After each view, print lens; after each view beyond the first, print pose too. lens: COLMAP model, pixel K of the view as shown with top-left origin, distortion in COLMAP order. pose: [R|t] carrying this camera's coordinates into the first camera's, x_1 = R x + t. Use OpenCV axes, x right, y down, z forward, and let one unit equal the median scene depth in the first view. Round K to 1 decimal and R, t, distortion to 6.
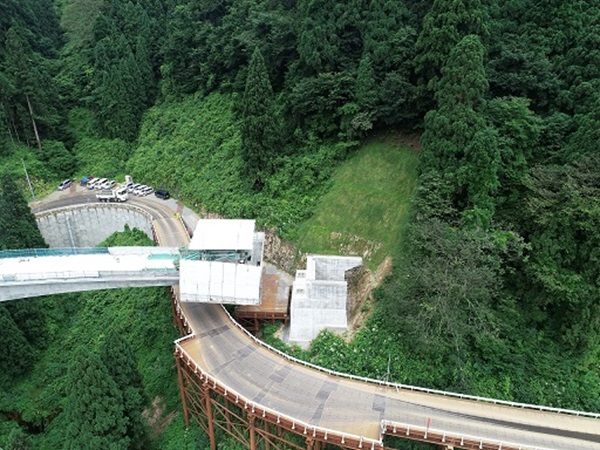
lens RADIAL K [[447.1, 0, 299.0], [0, 447.1, 228.0], [0, 0, 1]] dist [0.002069, 0.001479]
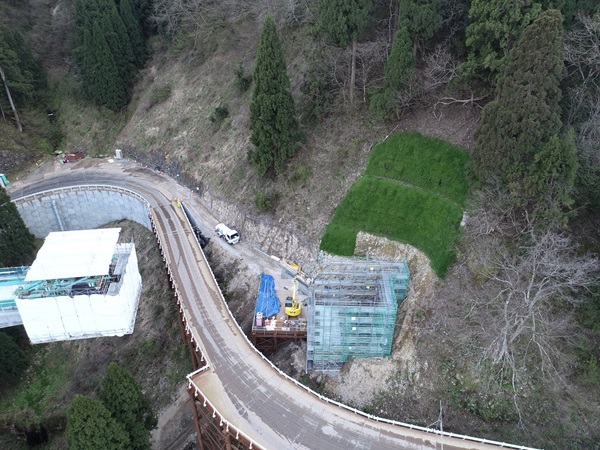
lens RADIAL K [[447.1, 0, 299.0], [0, 447.1, 228.0], [0, 0, 1]] dist [0.002069, 0.001479]
pose [[0.999847, -0.009454, 0.014695, -0.055845], [0.007556, 0.992221, 0.124261, -0.110556], [-0.015756, -0.124131, 0.992141, 0.135017]]
